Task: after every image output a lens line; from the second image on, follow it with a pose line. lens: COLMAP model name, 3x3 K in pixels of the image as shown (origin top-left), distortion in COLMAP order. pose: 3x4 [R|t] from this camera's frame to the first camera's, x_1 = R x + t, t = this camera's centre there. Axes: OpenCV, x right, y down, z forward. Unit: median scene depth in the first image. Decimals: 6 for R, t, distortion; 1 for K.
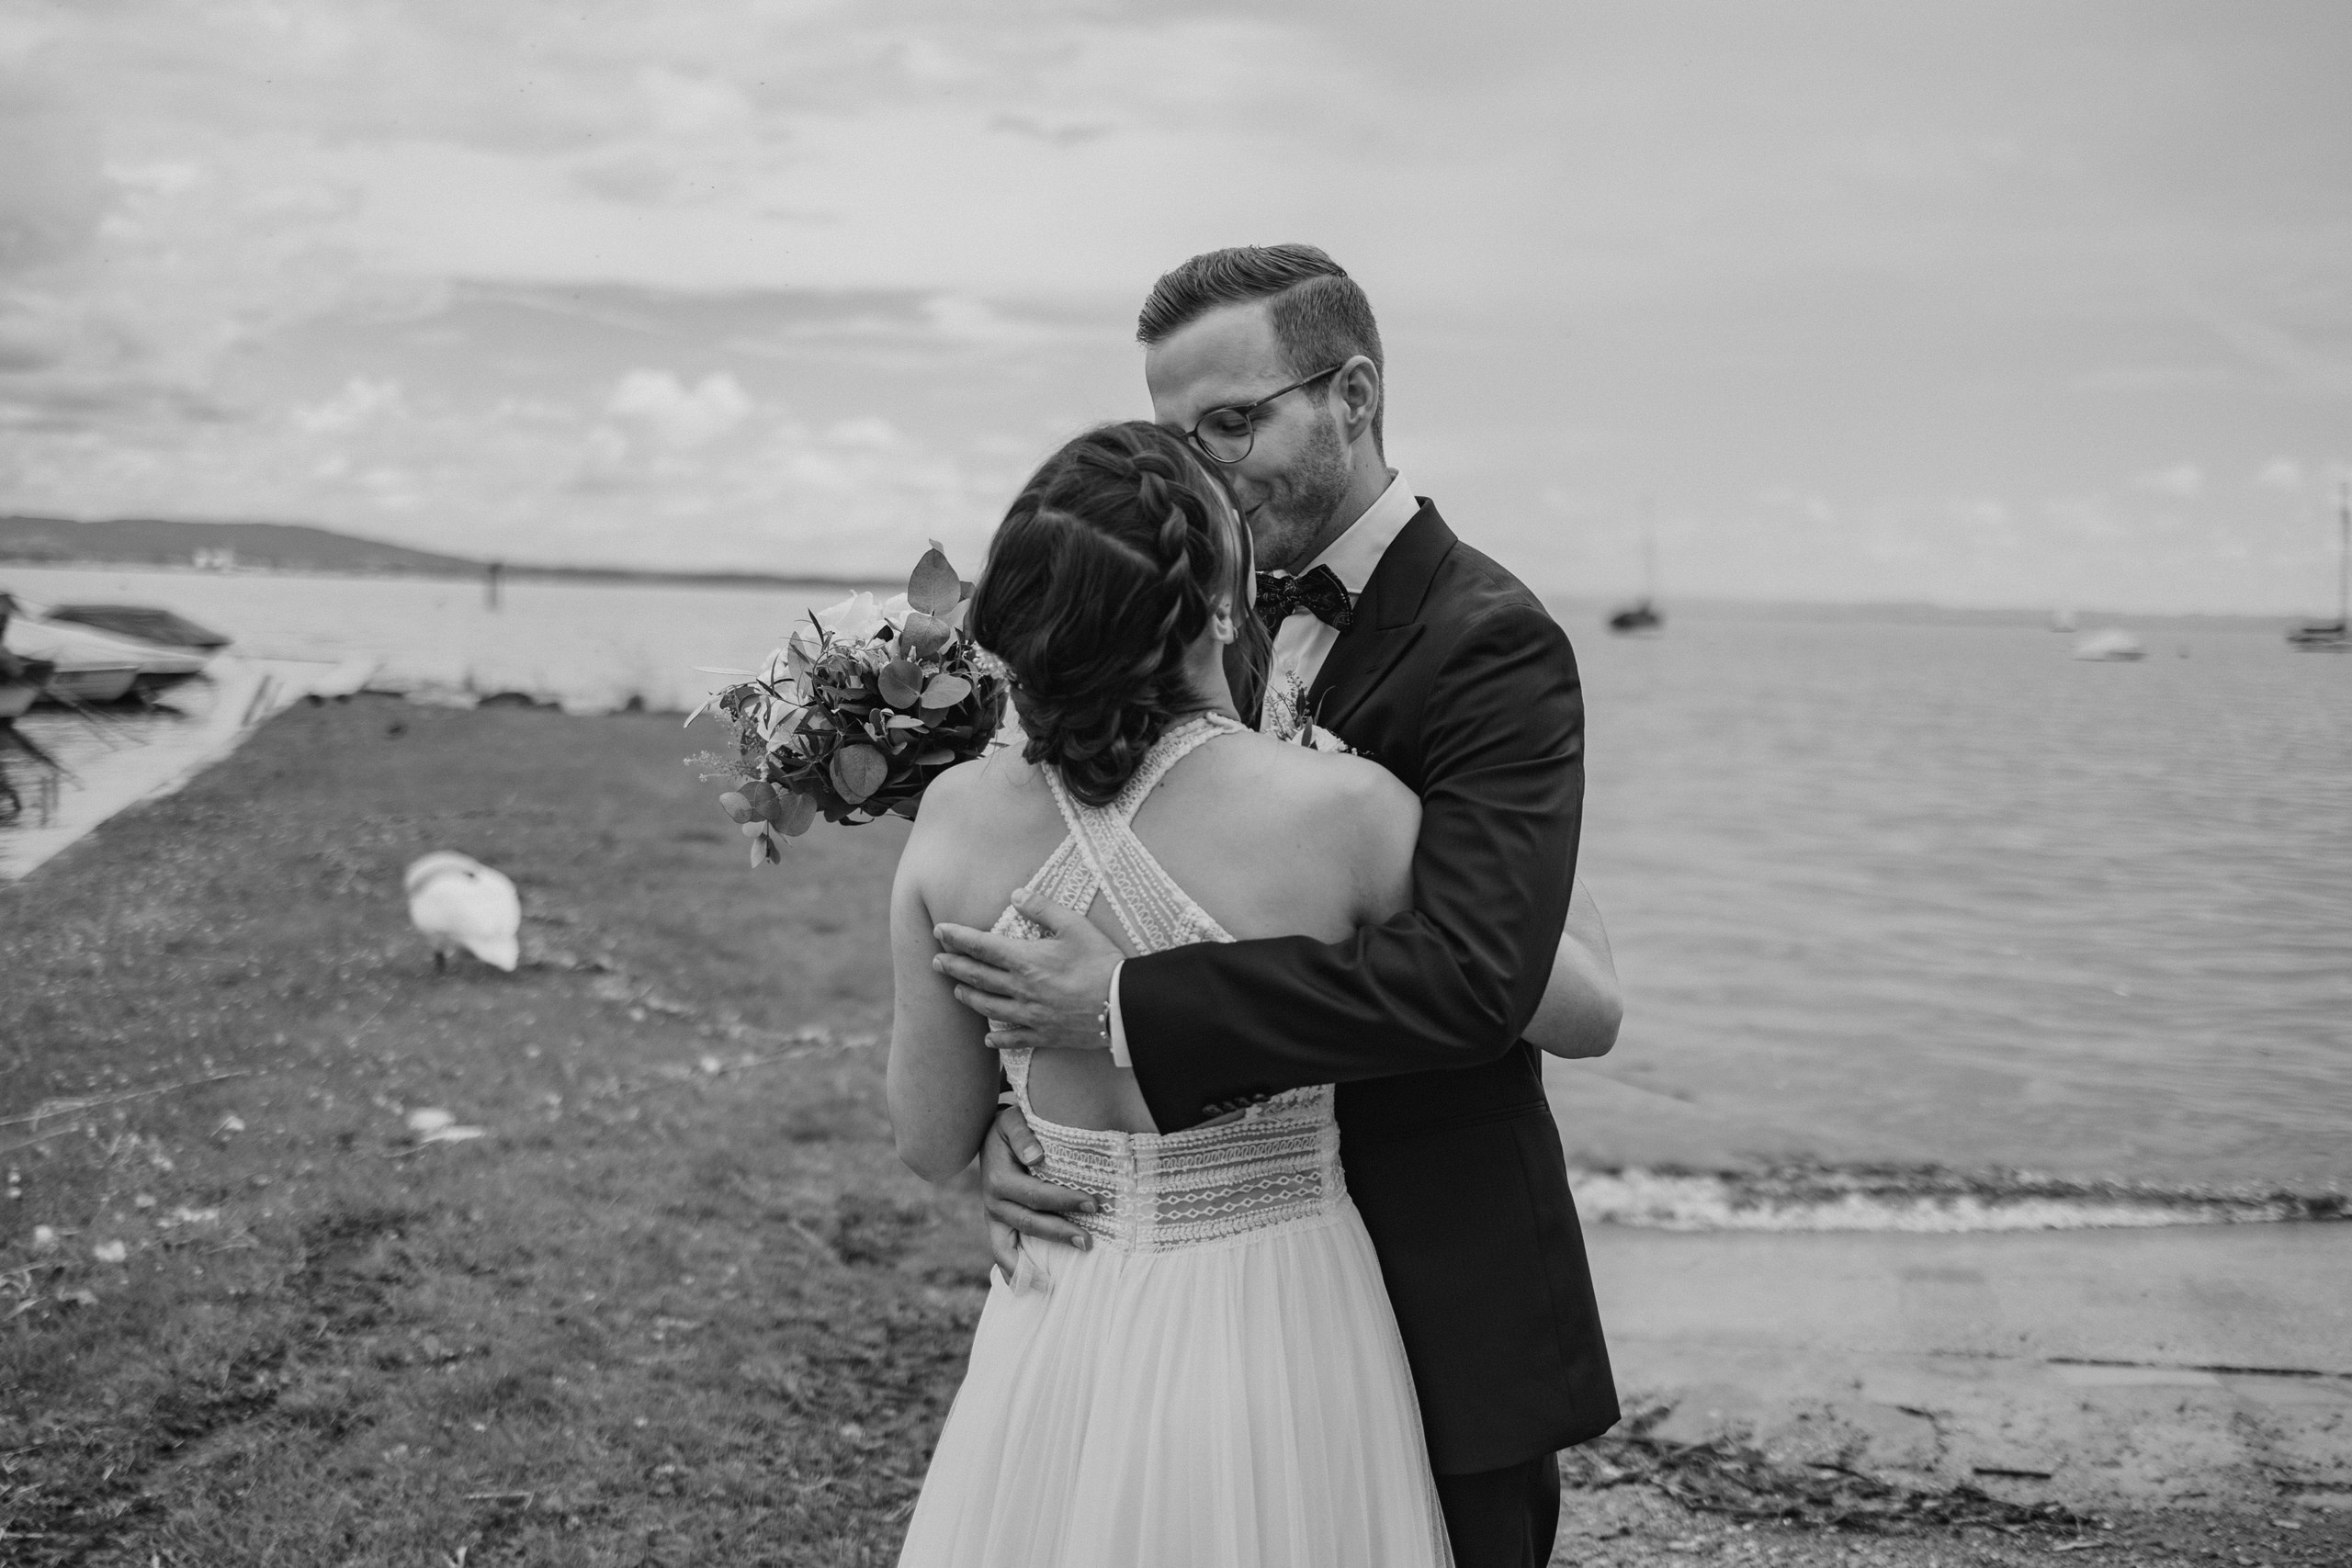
lens RADIAL K [[2384.5, 0, 1176.0], [0, 2384.5, 784.0], [0, 0, 1]] dist [0.000918, 0.011972]
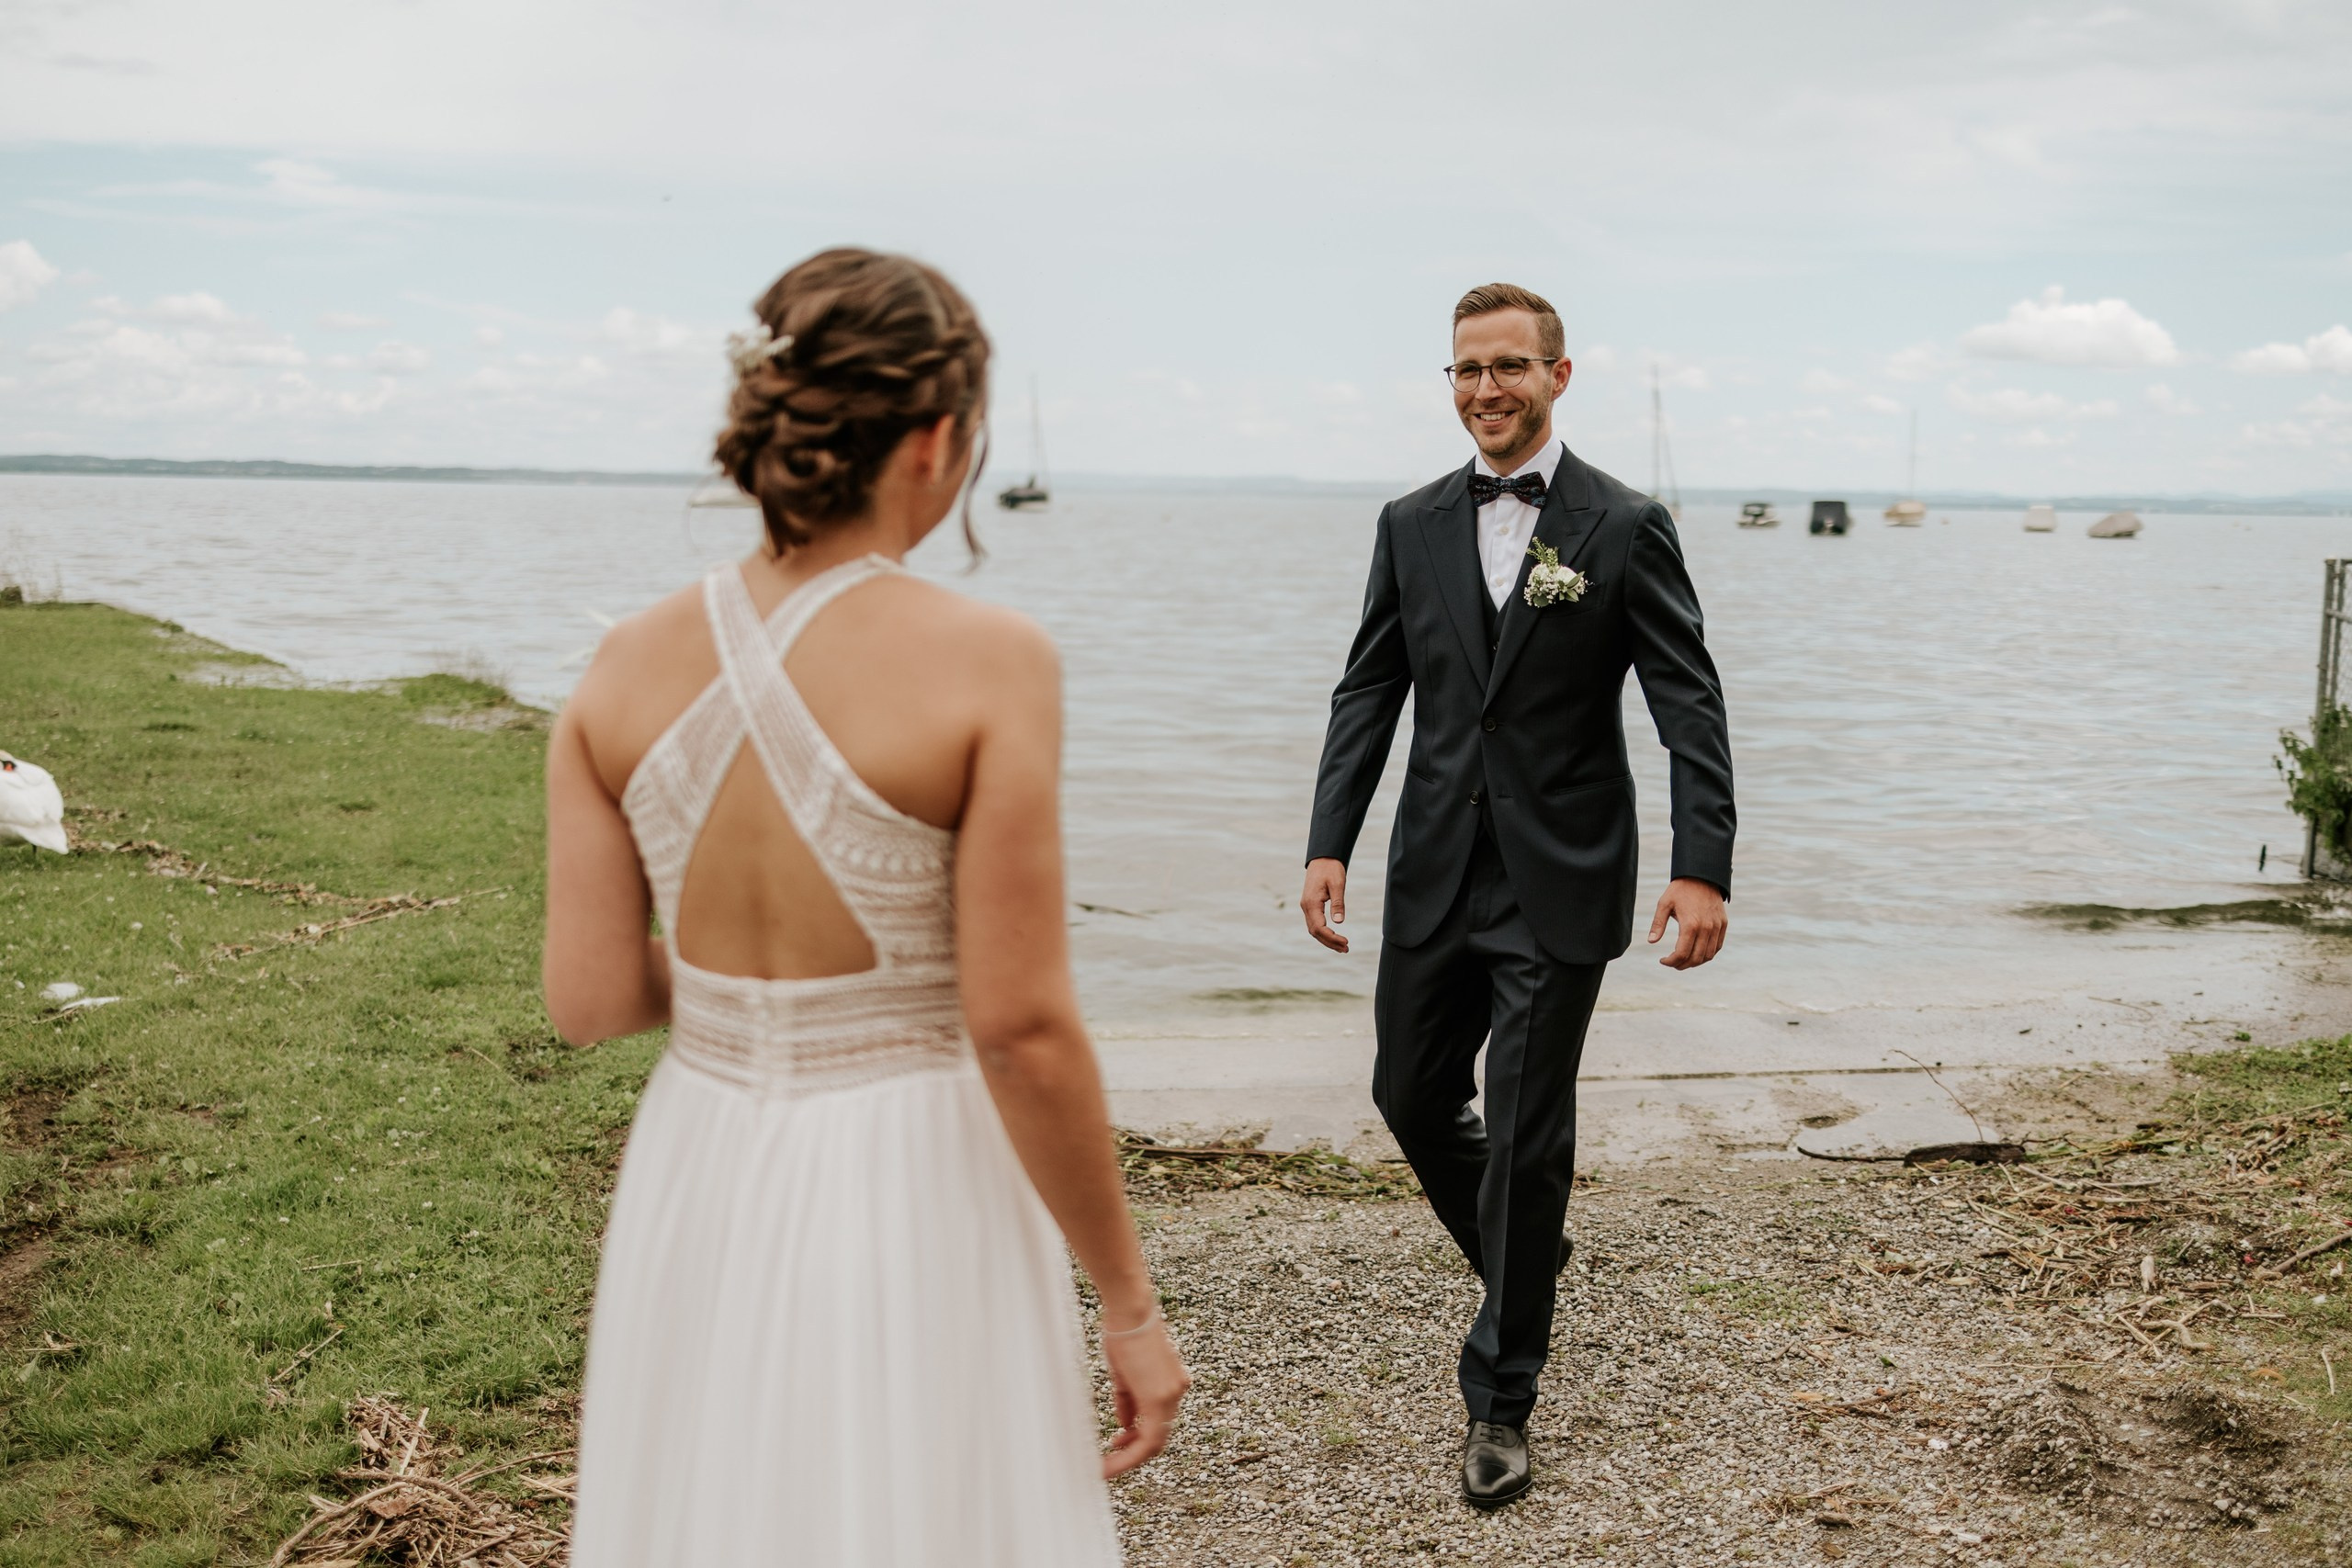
lens RADIAL K [[2384.8, 0, 1176.0], [0, 2384.8, 784.0], [0, 0, 1]] dist [0.040028, -0.012627]
pose [[0.966037, -0.042253, 0.254927, -0.145336], [0.029634, 0.998147, 0.053139, 0.013480], [-0.256700, -0.043779, 0.965499, -0.175945]]
